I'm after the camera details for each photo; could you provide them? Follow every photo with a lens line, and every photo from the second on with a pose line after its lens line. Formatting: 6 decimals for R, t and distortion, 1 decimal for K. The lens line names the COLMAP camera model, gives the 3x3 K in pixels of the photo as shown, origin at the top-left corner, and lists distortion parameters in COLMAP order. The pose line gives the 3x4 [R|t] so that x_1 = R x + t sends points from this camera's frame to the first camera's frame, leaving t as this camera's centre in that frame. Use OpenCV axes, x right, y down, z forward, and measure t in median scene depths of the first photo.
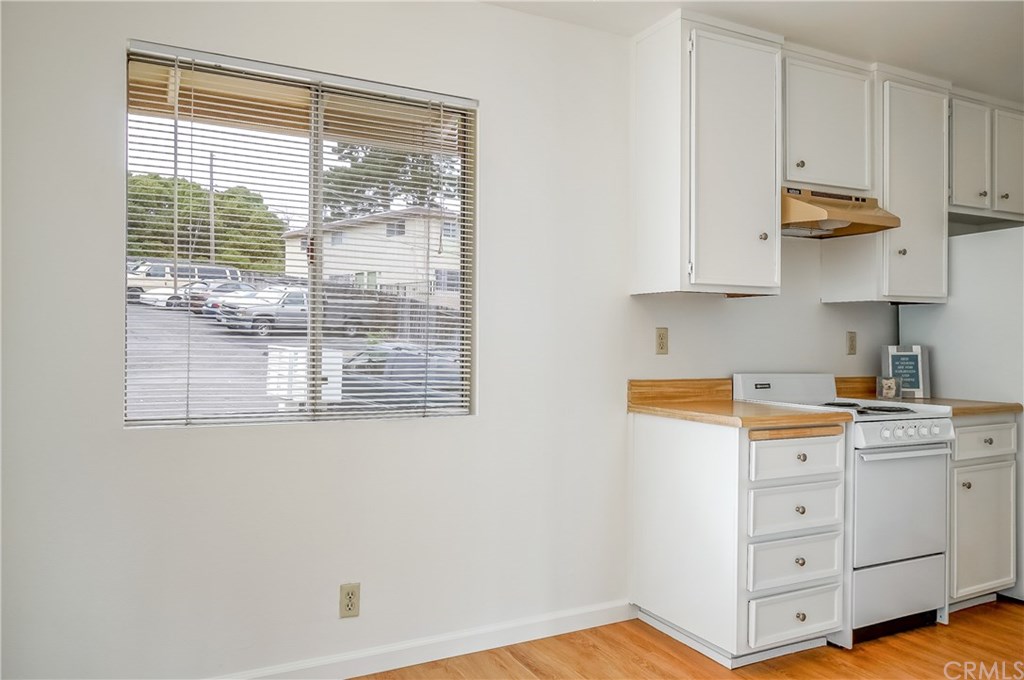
lens RADIAL K [[741.0, 0, 510.9], [0, 741.0, 340.6], [0, 0, 1]] dist [0.001536, 0.000363]
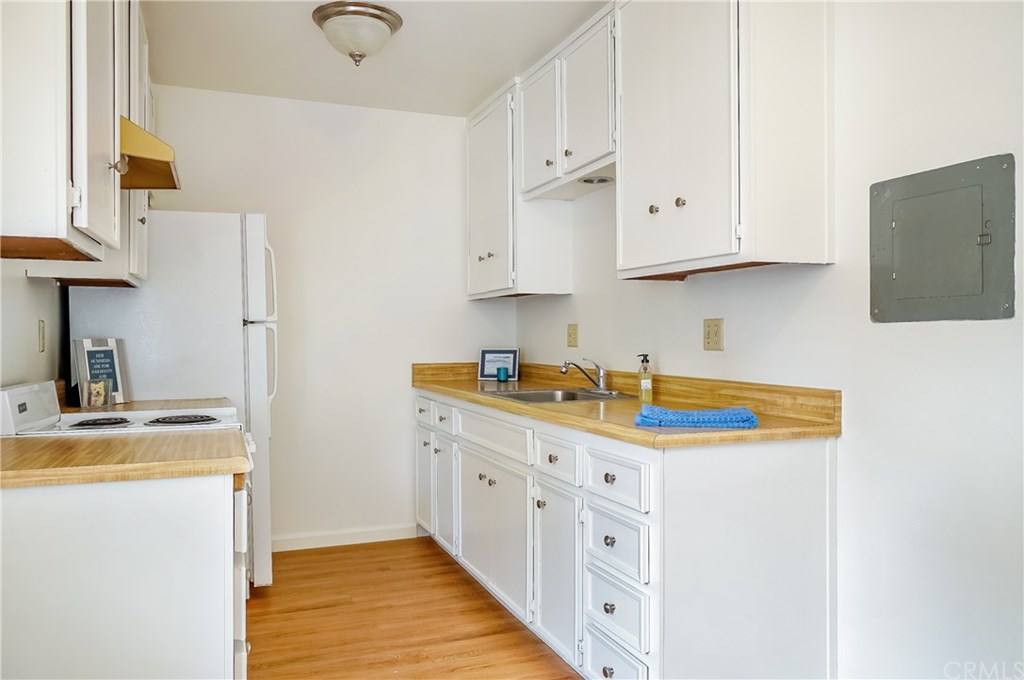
lens RADIAL K [[741.0, 0, 511.1], [0, 741.0, 337.2], [0, 0, 1]] dist [0.001536, 0.000363]
pose [[0.093881, -0.011237, 0.995520, -0.206889], [0.001344, 0.999937, 0.011160, -0.002717], [-0.995583, 0.000291, 0.093890, 0.502423]]
